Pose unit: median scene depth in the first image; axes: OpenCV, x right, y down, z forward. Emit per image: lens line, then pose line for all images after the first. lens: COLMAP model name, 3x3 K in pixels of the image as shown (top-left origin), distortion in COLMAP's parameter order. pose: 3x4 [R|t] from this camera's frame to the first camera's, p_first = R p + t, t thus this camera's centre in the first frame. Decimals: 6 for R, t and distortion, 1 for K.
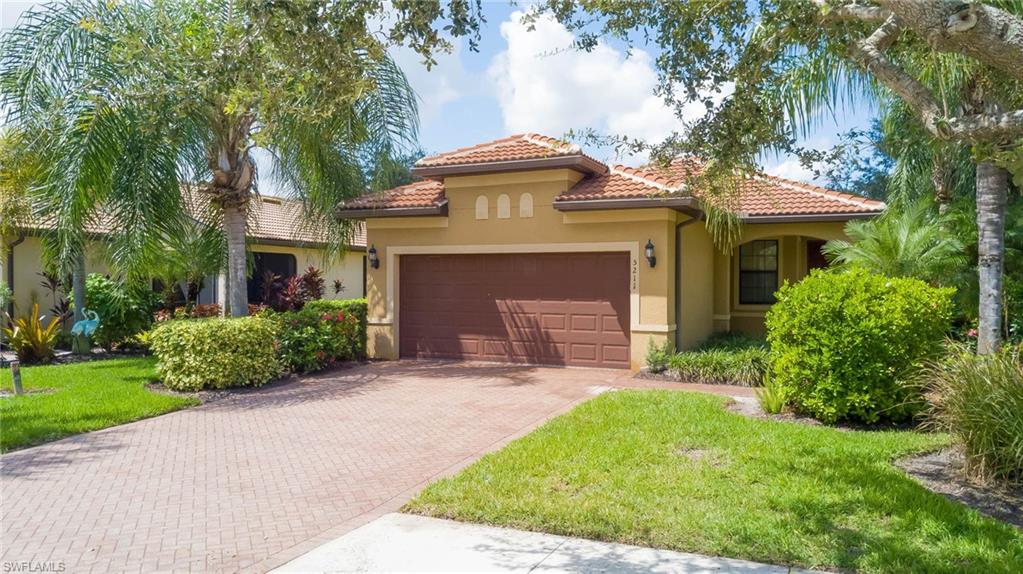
lens RADIAL K [[854.6, 0, 511.5], [0, 854.6, 287.0], [0, 0, 1]] dist [-0.000078, 0.005493]
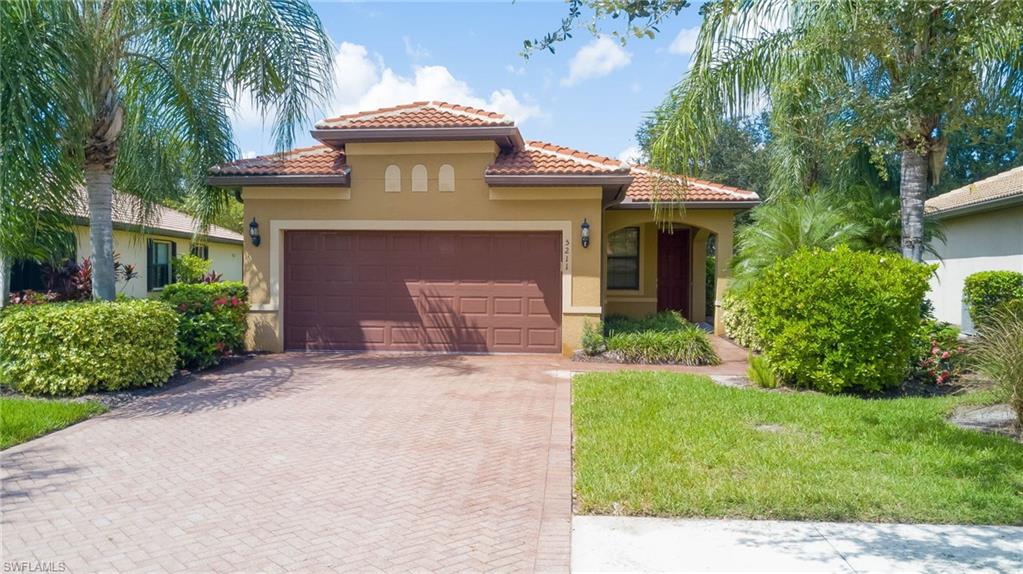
lens RADIAL K [[854.6, 0, 511.5], [0, 854.6, 287.0], [0, 0, 1]] dist [-0.000078, 0.005493]
pose [[0.933079, 0.000260, 0.359673, -0.265029], [-0.000836, 0.999999, 0.001446, 0.021011], [-0.359672, -0.001650, 0.933077, 0.129926]]
